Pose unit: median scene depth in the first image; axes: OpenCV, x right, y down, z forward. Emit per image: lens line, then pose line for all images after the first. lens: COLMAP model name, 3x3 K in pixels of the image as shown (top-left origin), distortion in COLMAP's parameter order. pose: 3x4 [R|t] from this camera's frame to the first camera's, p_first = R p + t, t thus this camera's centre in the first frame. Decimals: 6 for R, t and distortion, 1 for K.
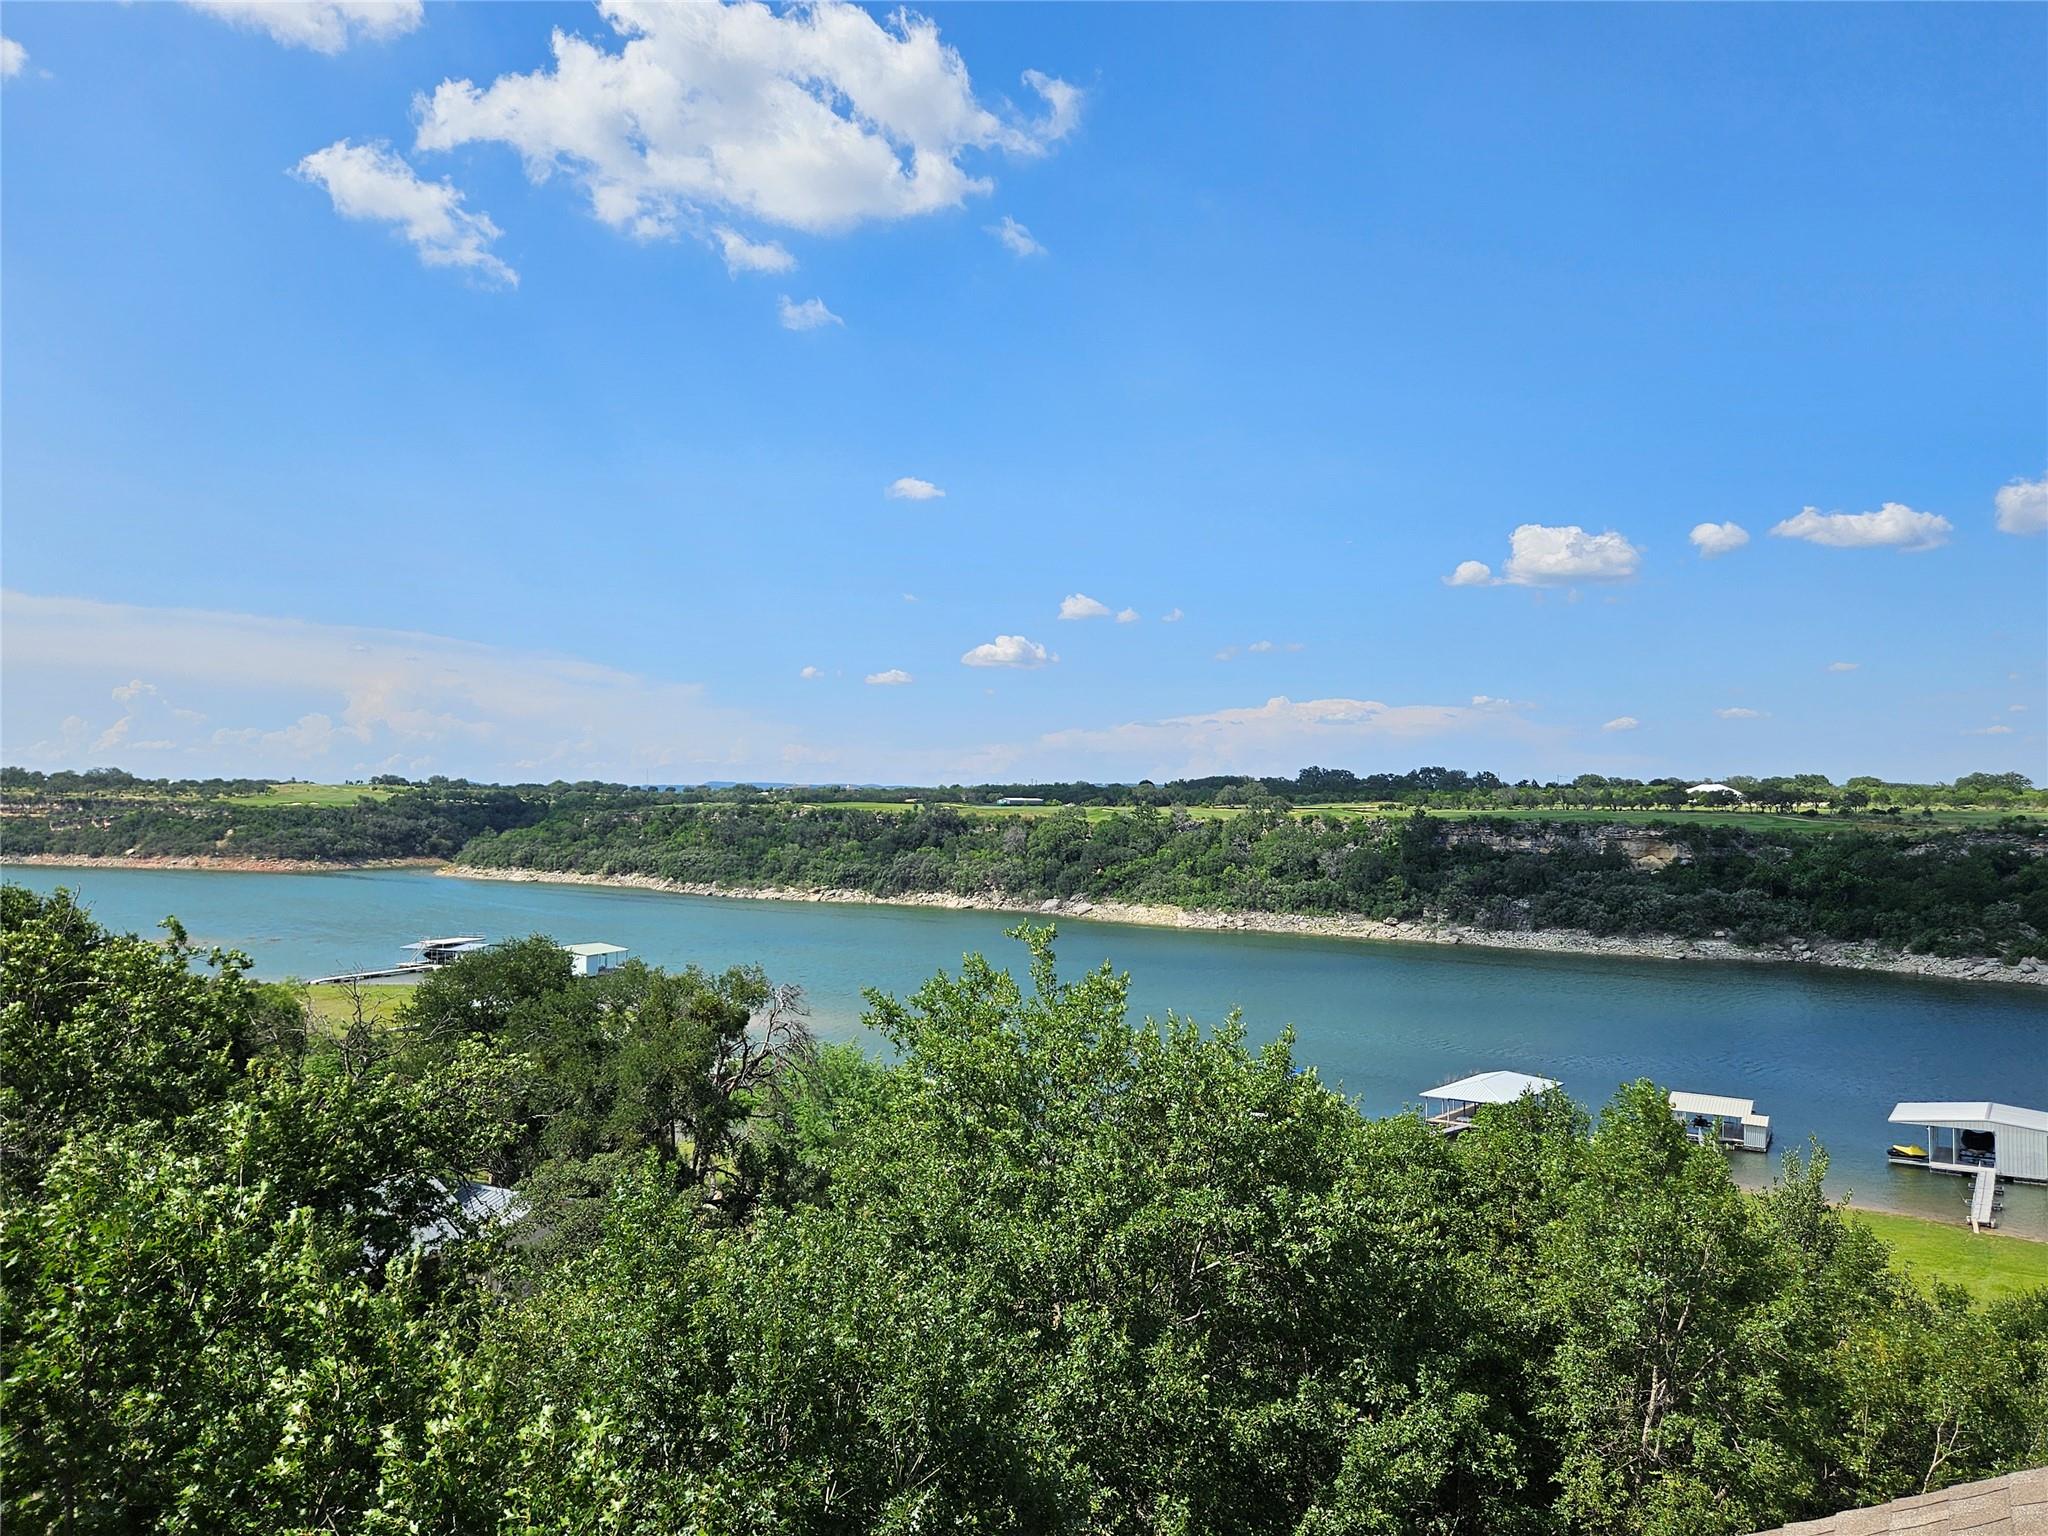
lens RADIAL K [[1552.4, 0, 981.9], [0, 1552.4, 797.7], [0, 0, 1]] dist [0.000747, -0.000988]
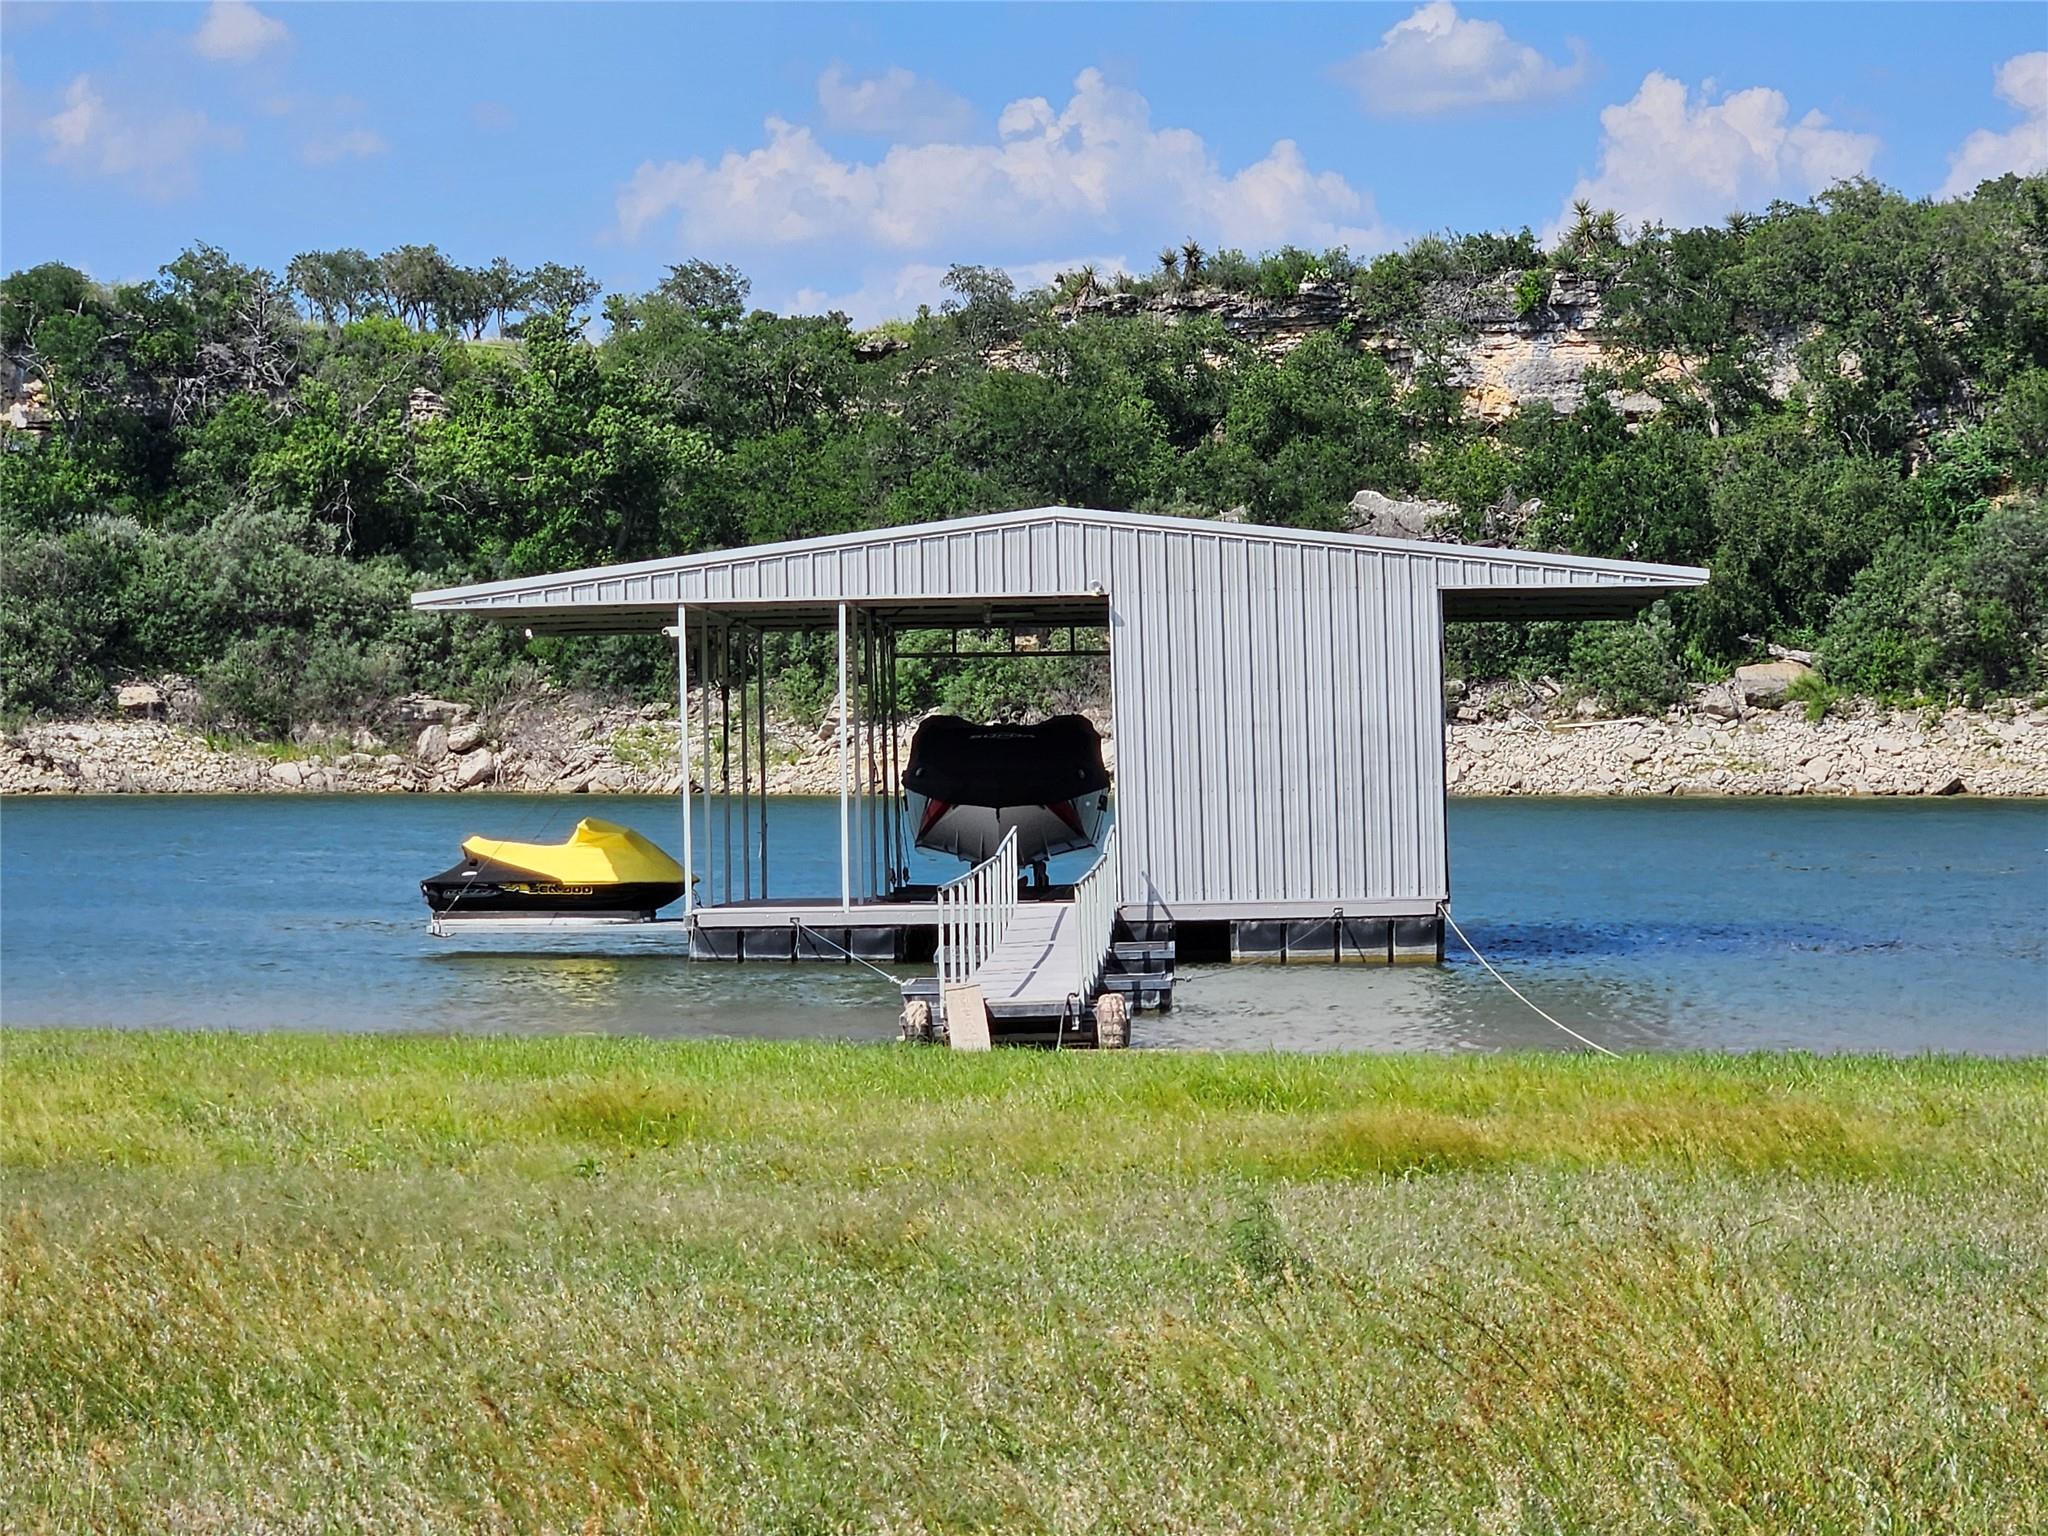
lens RADIAL K [[5536.6, 0, 977.1], [0, 5536.6, 768.4], [0, 0, 1]] dist [-0.898905, 13.541274]
pose [[0.855643, -0.008236, 0.517500, 0.176029], [0.007397, 0.999966, 0.003685, 0.101475], [-0.517513, 0.000675, 0.855675, 0.267751]]
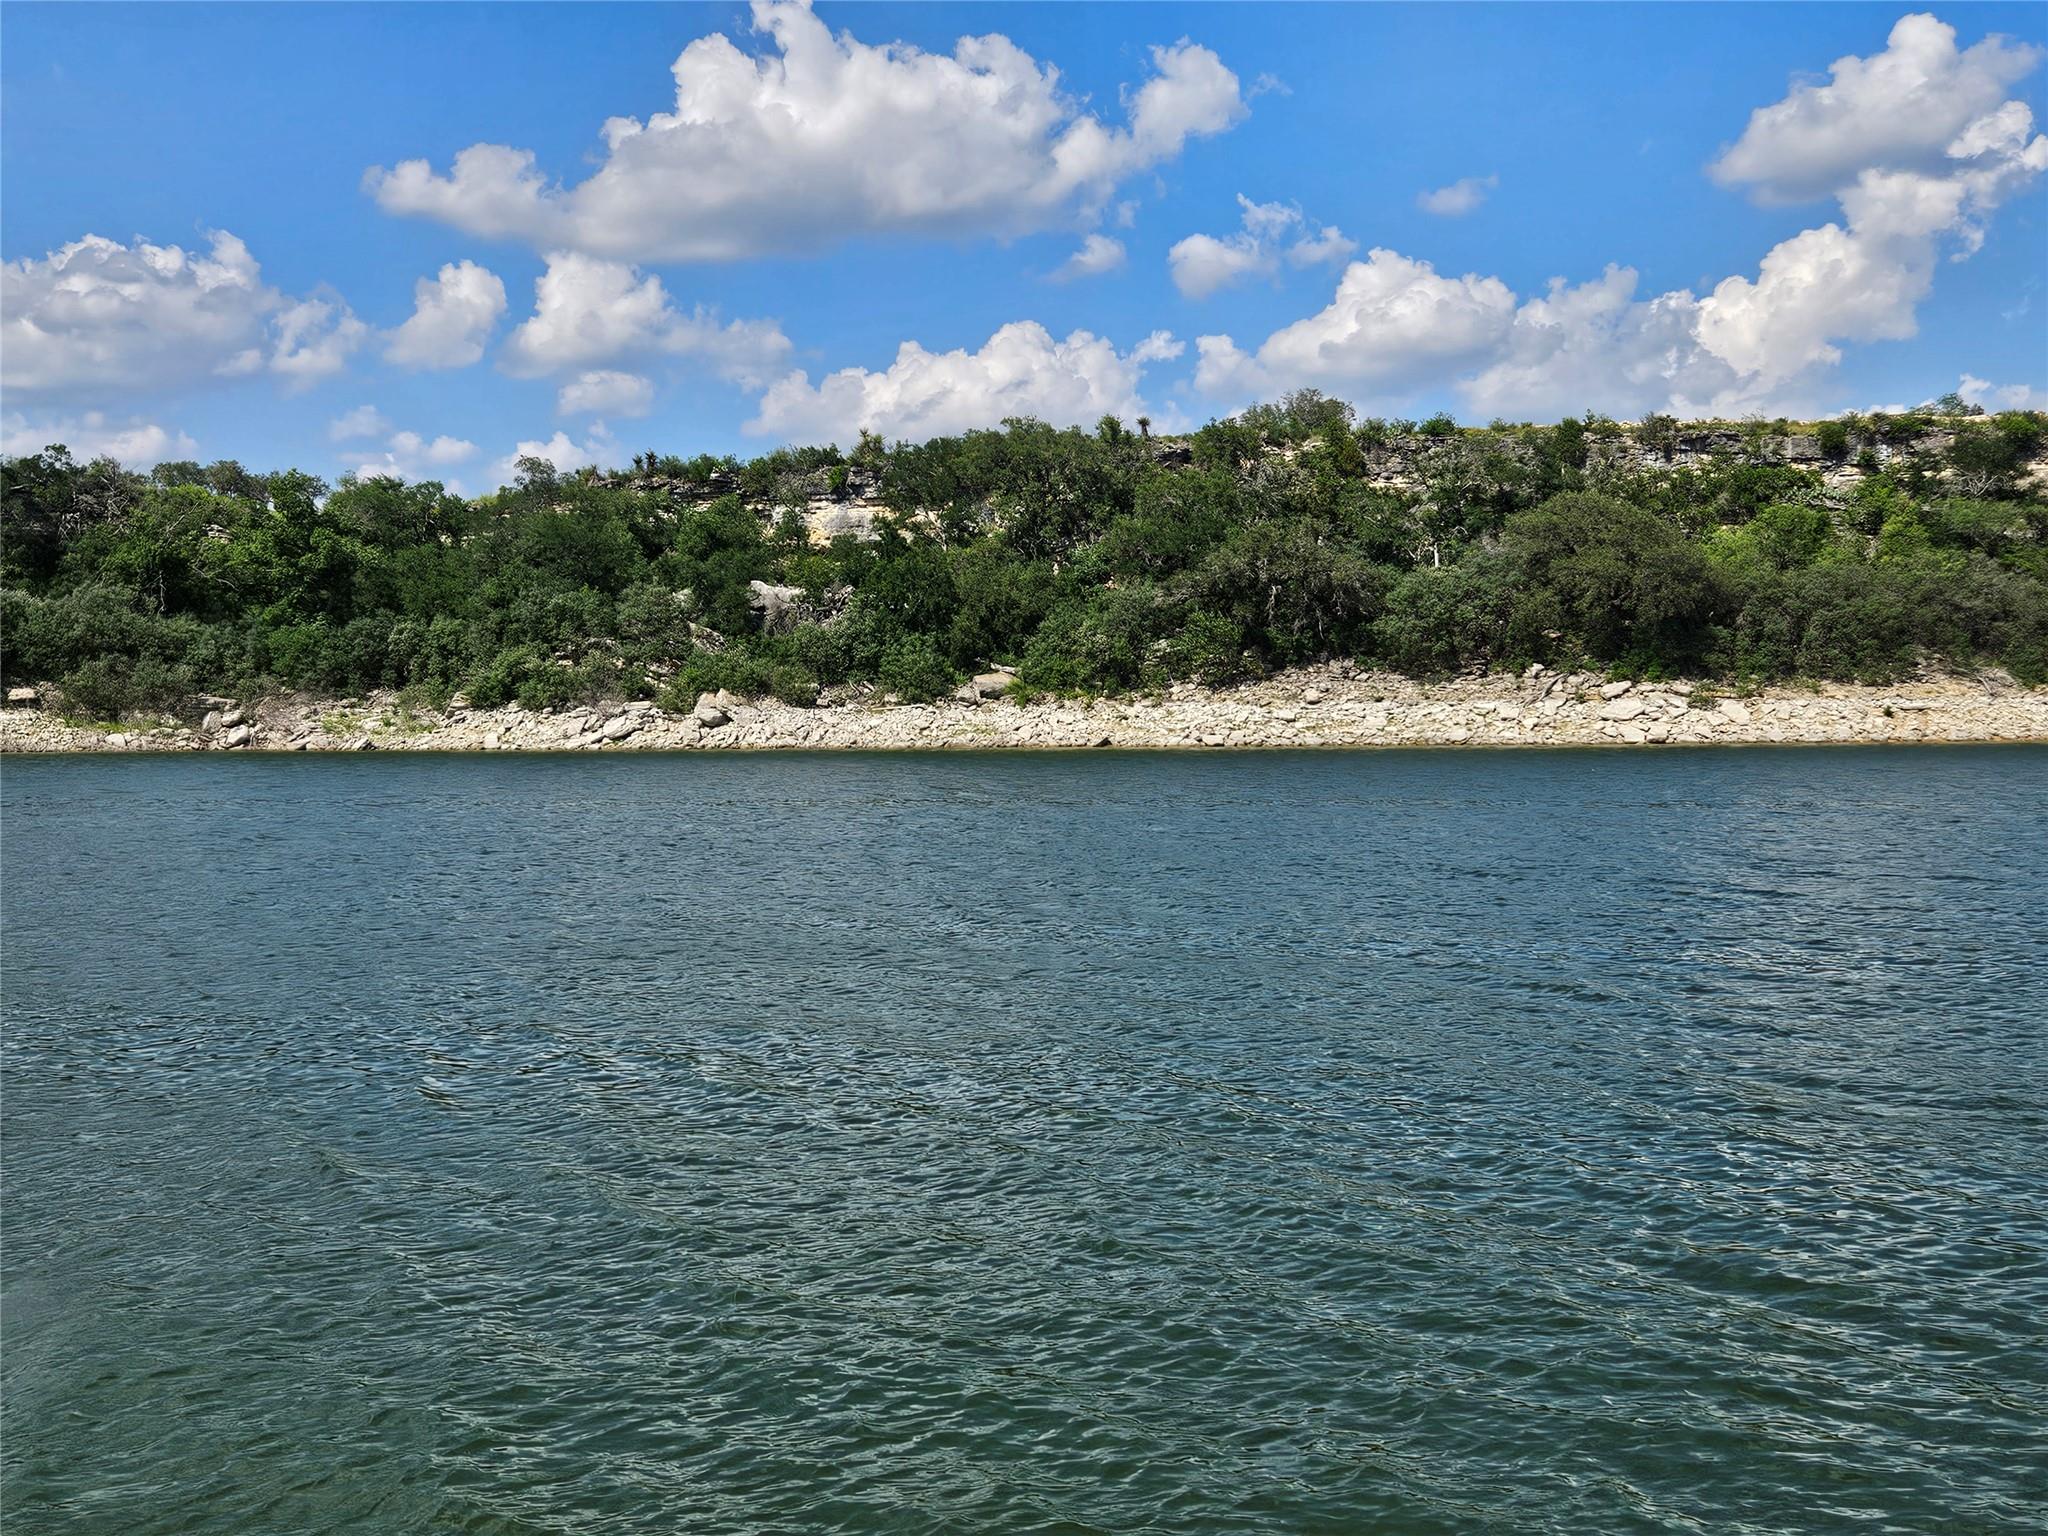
lens RADIAL K [[2177.8, 0, 1024.0], [0, 2177.8, 768.0], [0, 0, 1]] dist [0.027902, -0.000560]
pose [[0.717704, -0.025087, 0.695896, 0.292844], [0.012255, 0.999651, 0.023398, 0.101402], [-0.696240, -0.008265, 0.717761, 0.469030]]
